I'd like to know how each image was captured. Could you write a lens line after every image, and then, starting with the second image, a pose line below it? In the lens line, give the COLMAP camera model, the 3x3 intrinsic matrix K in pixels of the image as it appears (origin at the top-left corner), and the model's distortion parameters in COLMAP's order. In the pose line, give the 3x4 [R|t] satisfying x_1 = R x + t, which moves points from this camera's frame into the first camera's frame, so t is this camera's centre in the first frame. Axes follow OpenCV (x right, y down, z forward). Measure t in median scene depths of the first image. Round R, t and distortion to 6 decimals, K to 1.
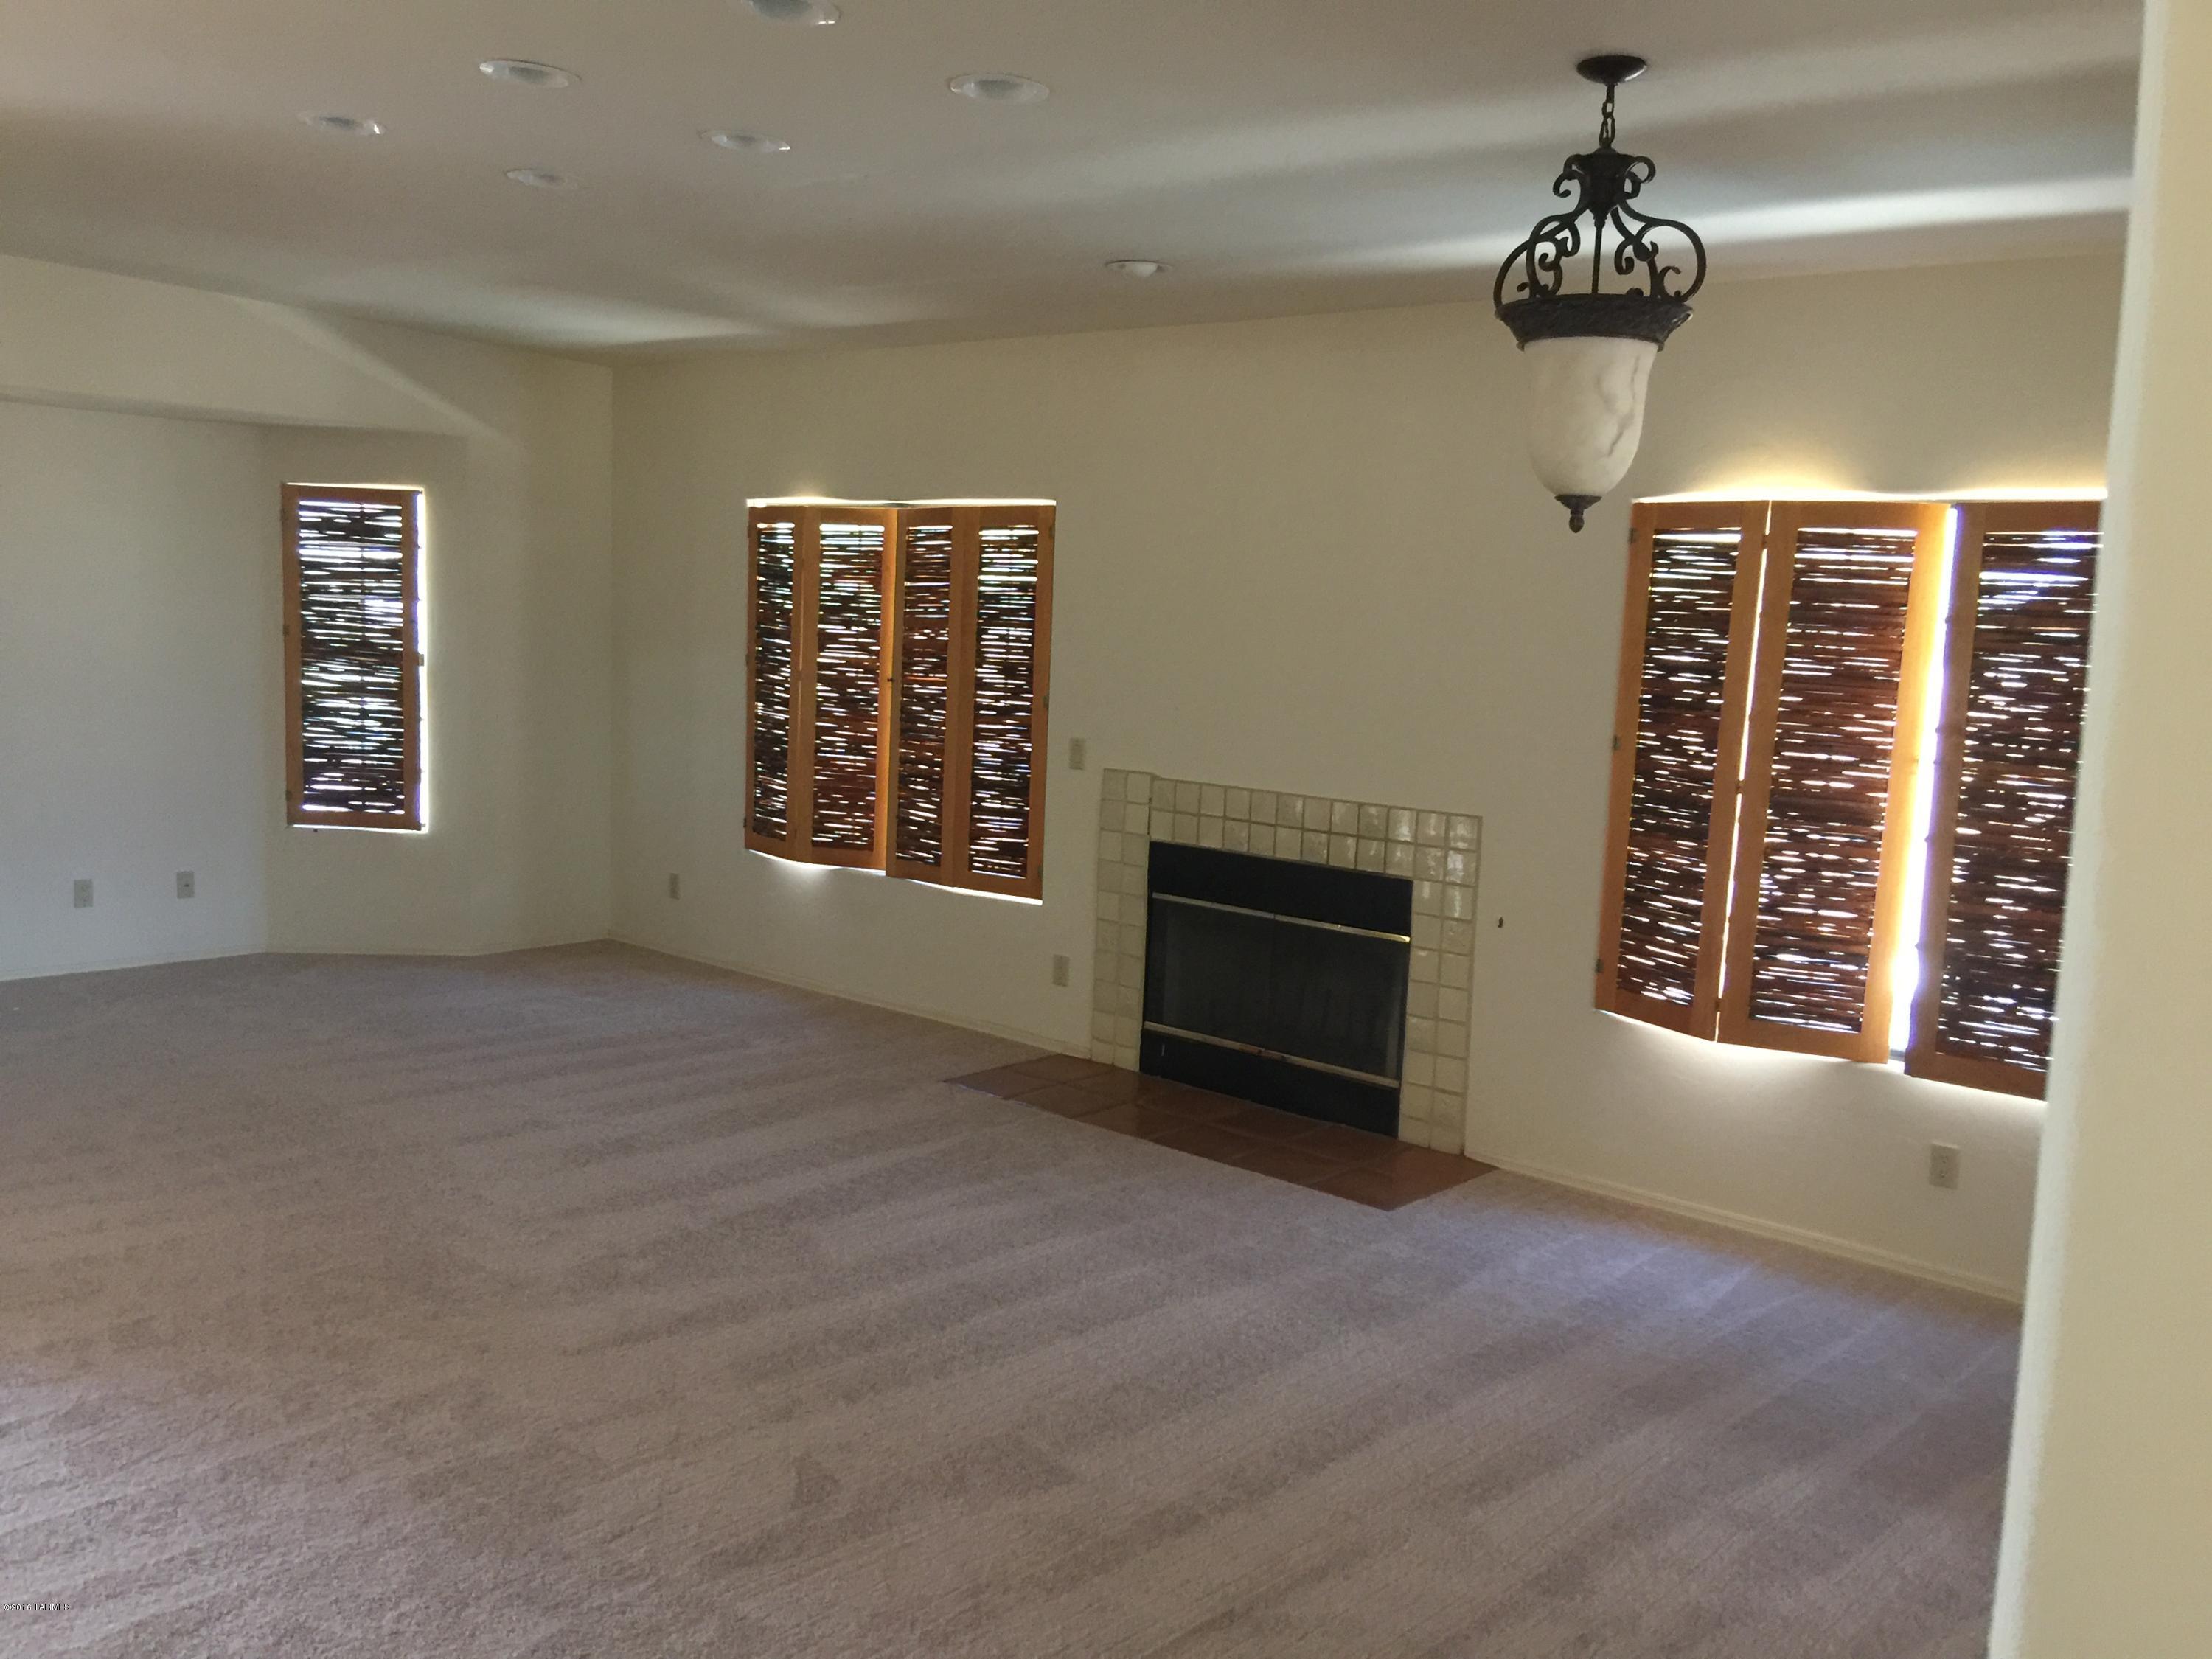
lens RADIAL K [[1852.5, 0, 1106.0], [0, 1852.5, 829.5], [0, 0, 1]] dist [0.084963, -0.137776]
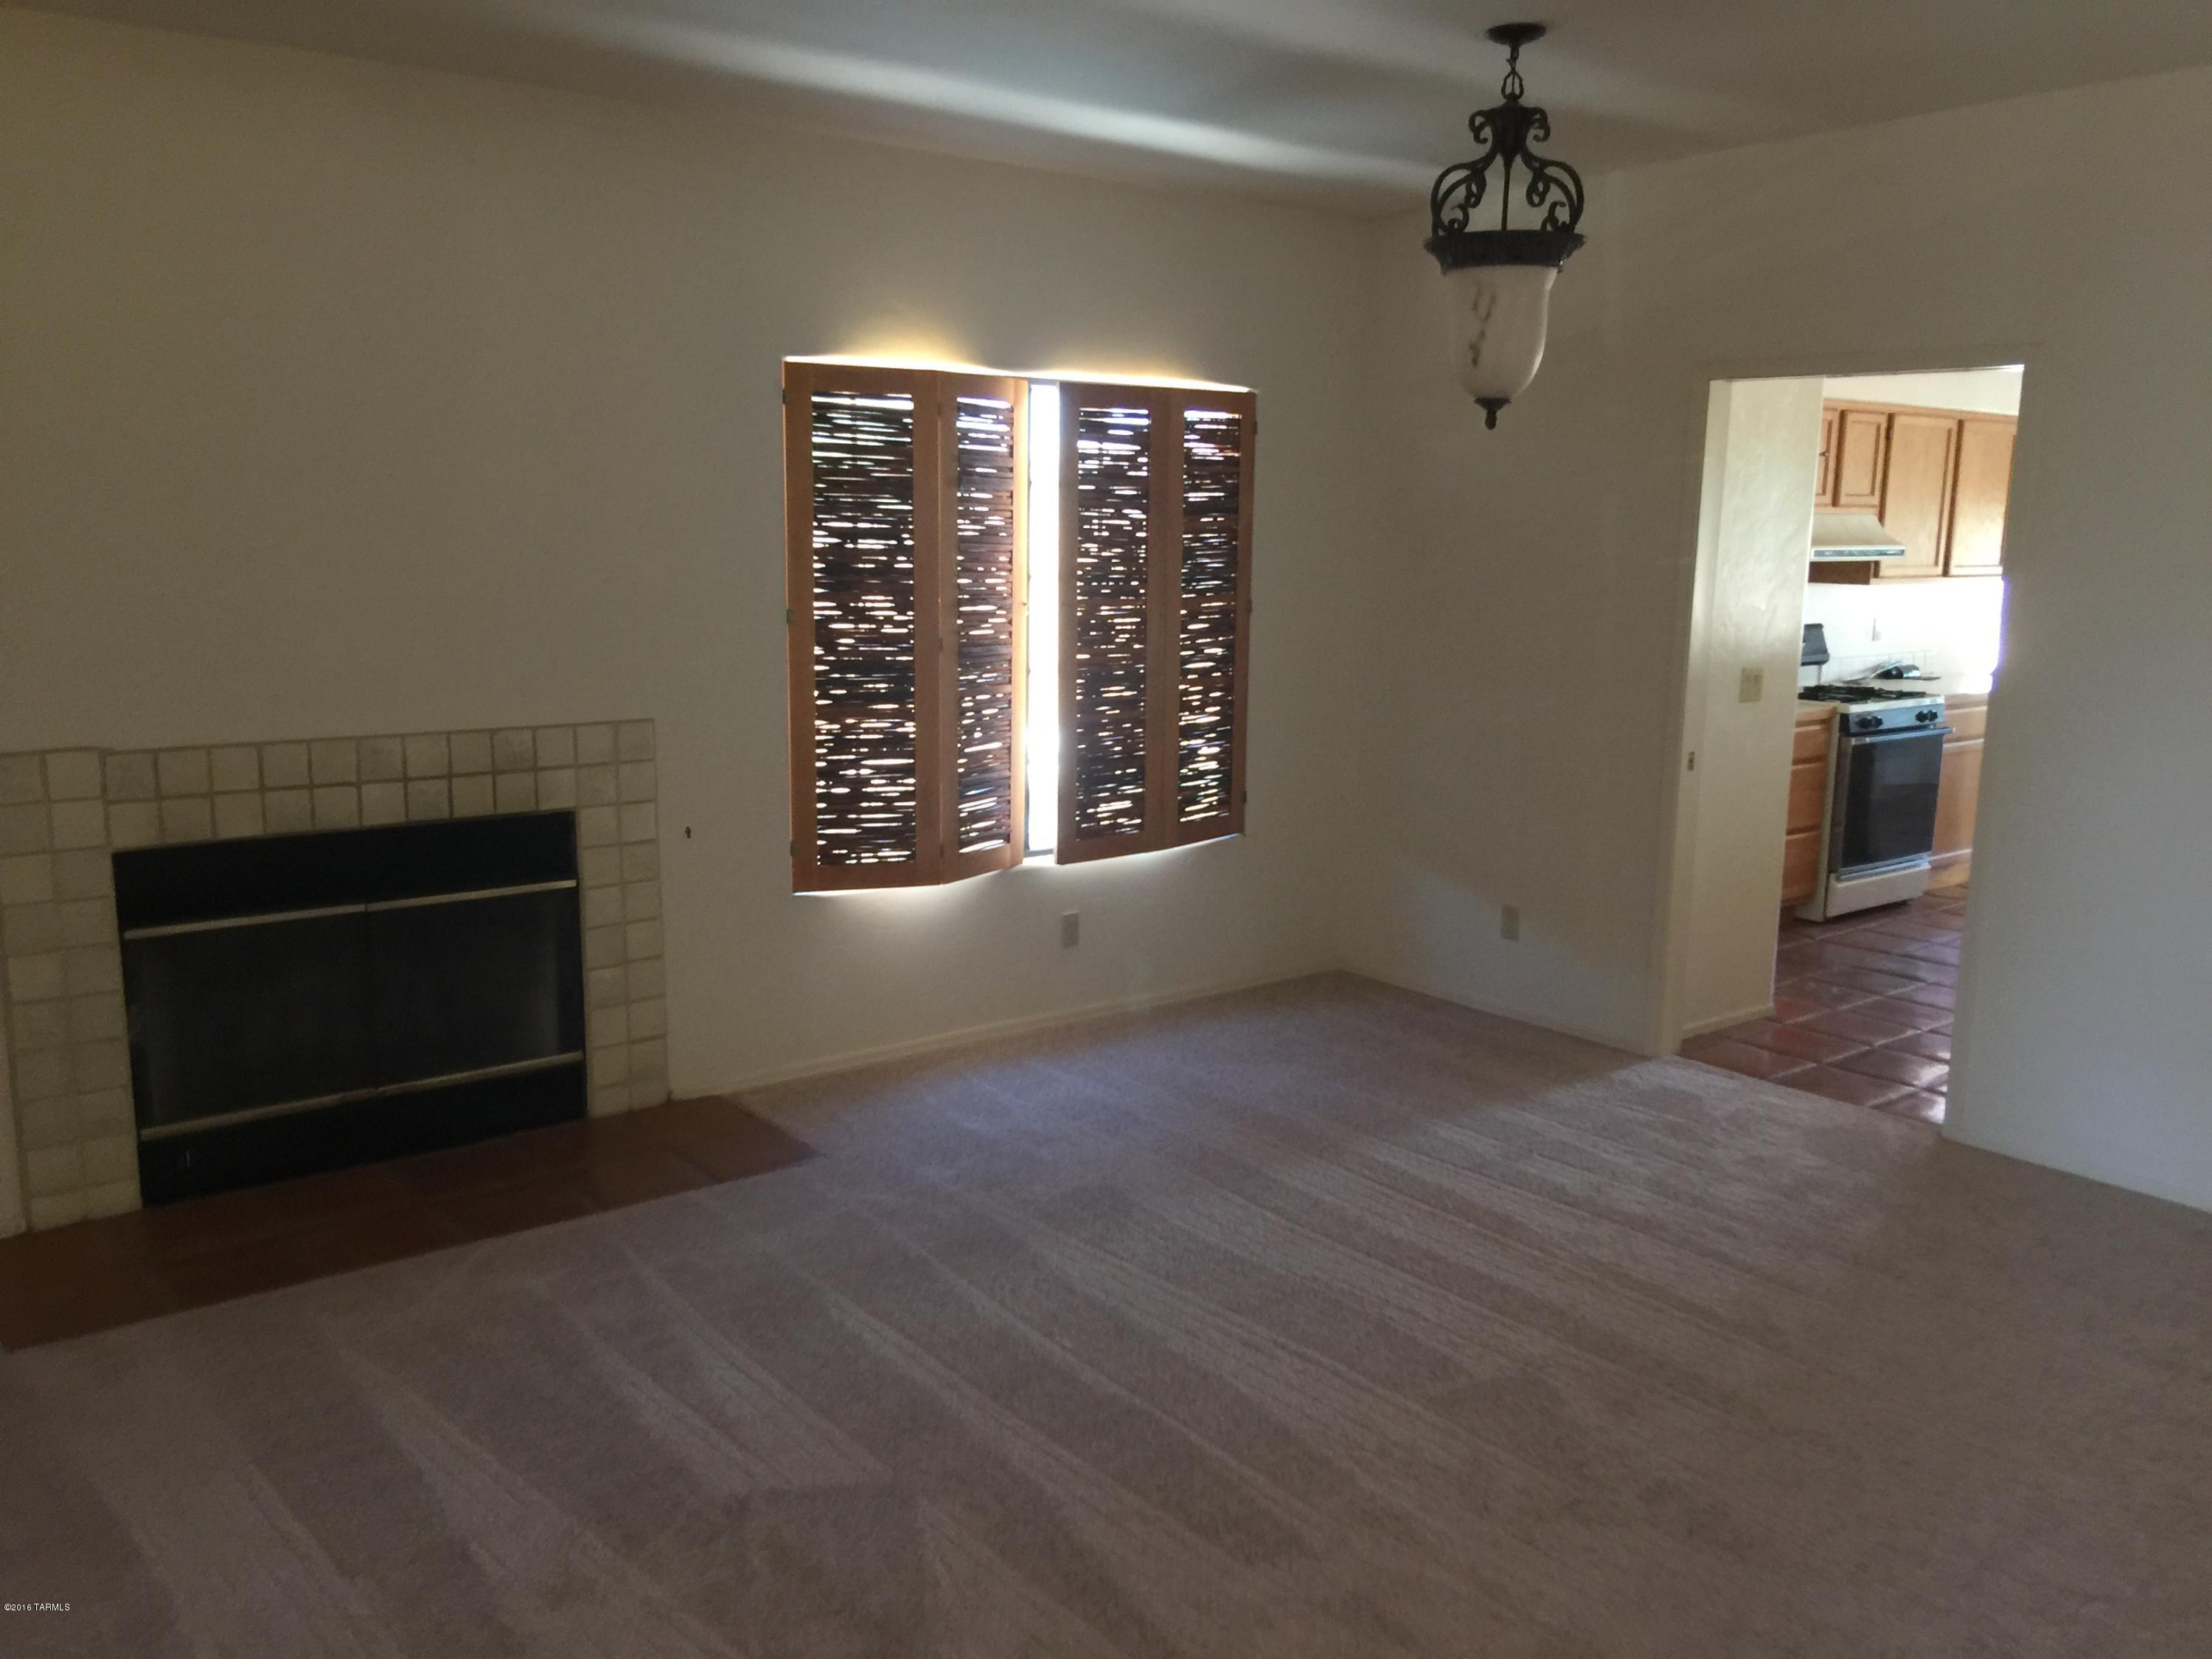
lens RADIAL K [[1877.3, 0, 1100.6], [0, 1877.3, 847.9], [0, 0, 1]] dist [0.093493, -0.145327]
pose [[0.175009, -0.224123, 0.958718, -0.669680], [0.105157, 0.972431, 0.208133, -0.118544], [-0.978935, 0.064391, 0.193752, 0.679584]]
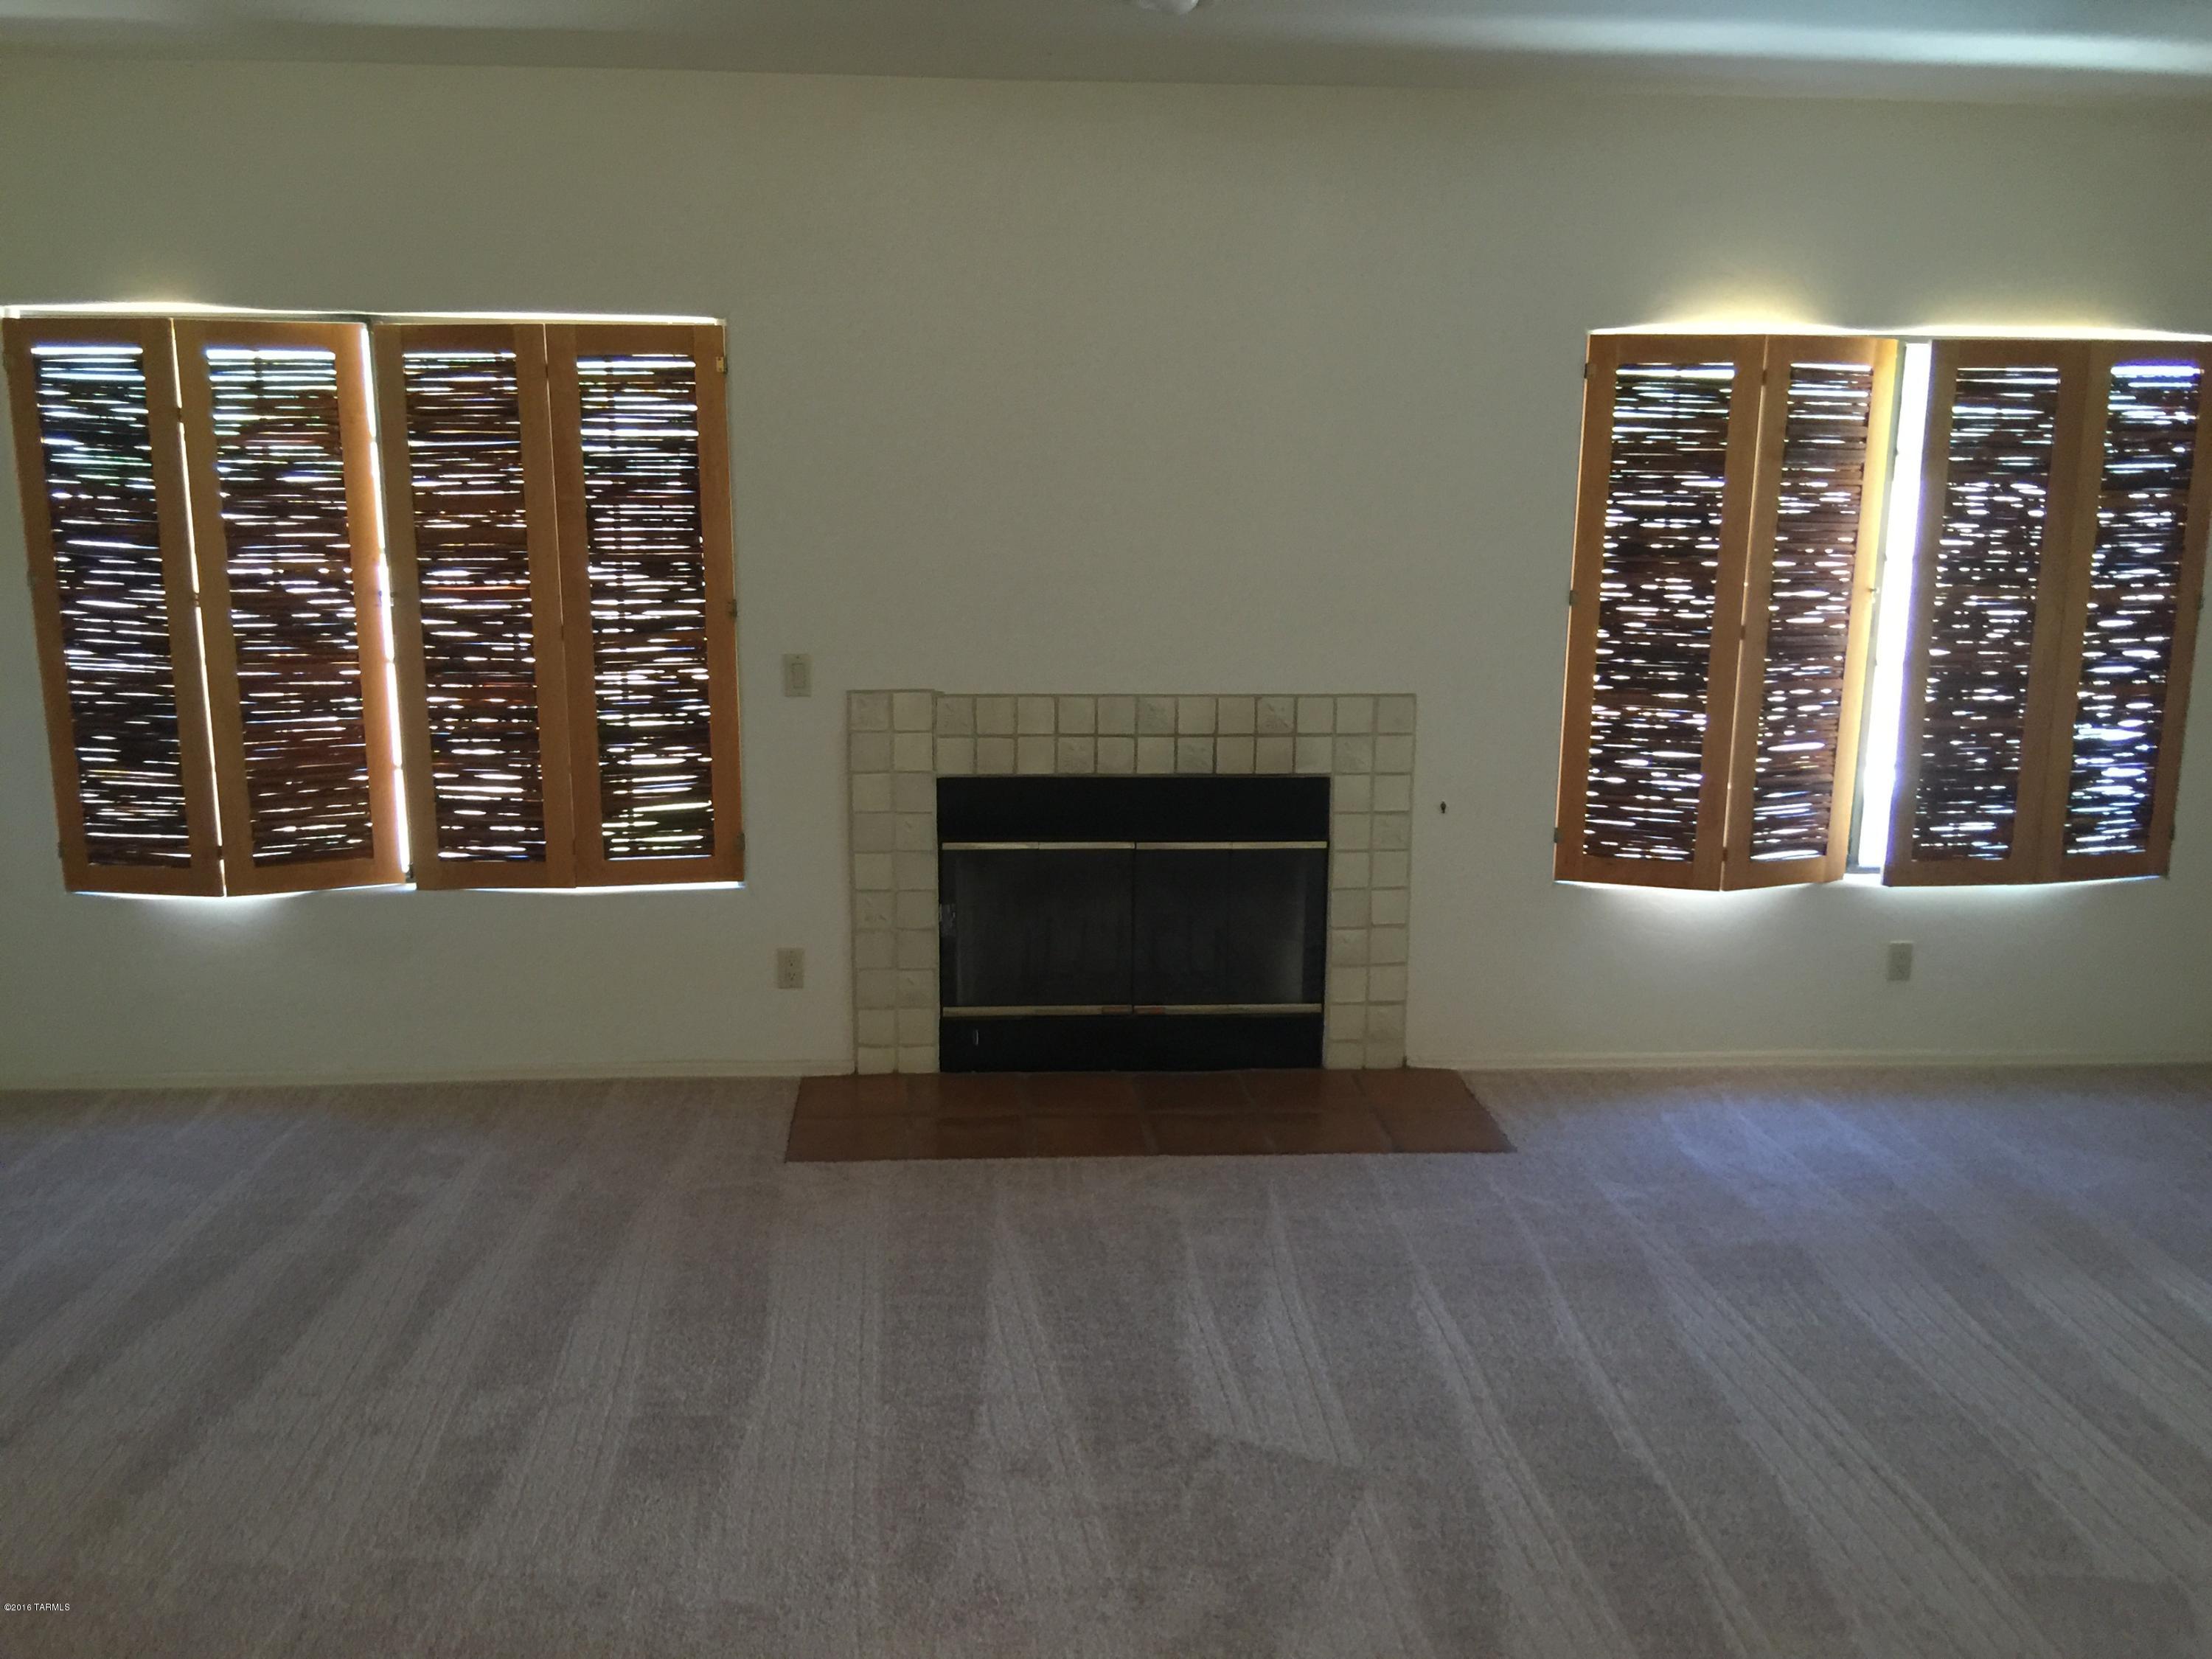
lens RADIAL K [[1876.9, 0, 1047.4], [0, 1876.9, 830.2], [0, 0, 1]] dist [0.084736, -0.142437]
pose [[0.712547, -0.182562, 0.677457, -0.588776], [0.107499, 0.982561, 0.151715, -0.106348], [-0.693341, -0.035278, 0.719746, 0.510226]]
